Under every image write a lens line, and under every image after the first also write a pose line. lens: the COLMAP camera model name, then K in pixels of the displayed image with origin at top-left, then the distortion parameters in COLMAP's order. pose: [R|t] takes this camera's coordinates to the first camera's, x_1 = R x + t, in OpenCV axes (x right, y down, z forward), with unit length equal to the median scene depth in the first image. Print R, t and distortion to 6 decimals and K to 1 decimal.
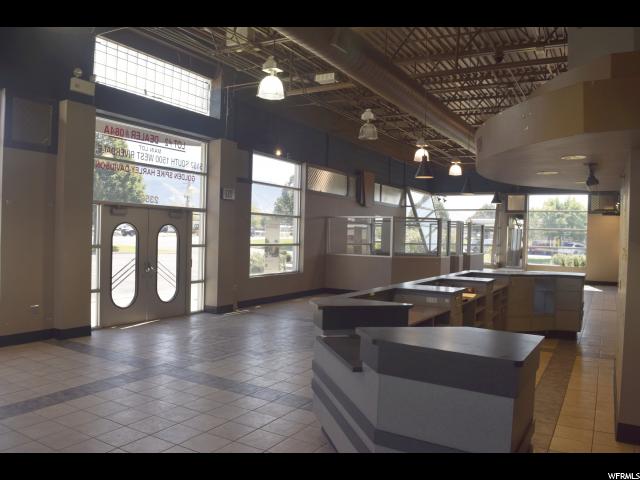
lens RADIAL K [[510.9, 0, 320.0], [0, 510.9, 240.0], [0, 0, 1]] dist [-0.003576, -0.001507]
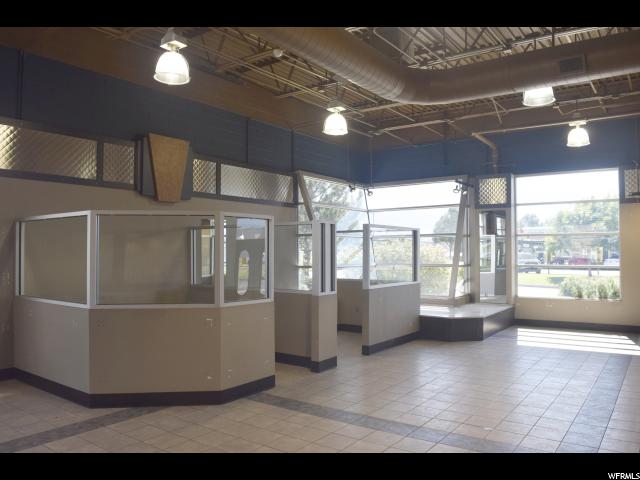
lens RADIAL K [[472.0, 0, 319.5], [0, 472.0, 229.1], [0, 0, 1]] dist [-0.080501, -0.000686]
pose [[0.988969, -0.043572, -0.141573, 0.261375], [0.033607, 0.996836, -0.072029, 0.002430], [0.144263, 0.066476, 0.987304, 0.449097]]
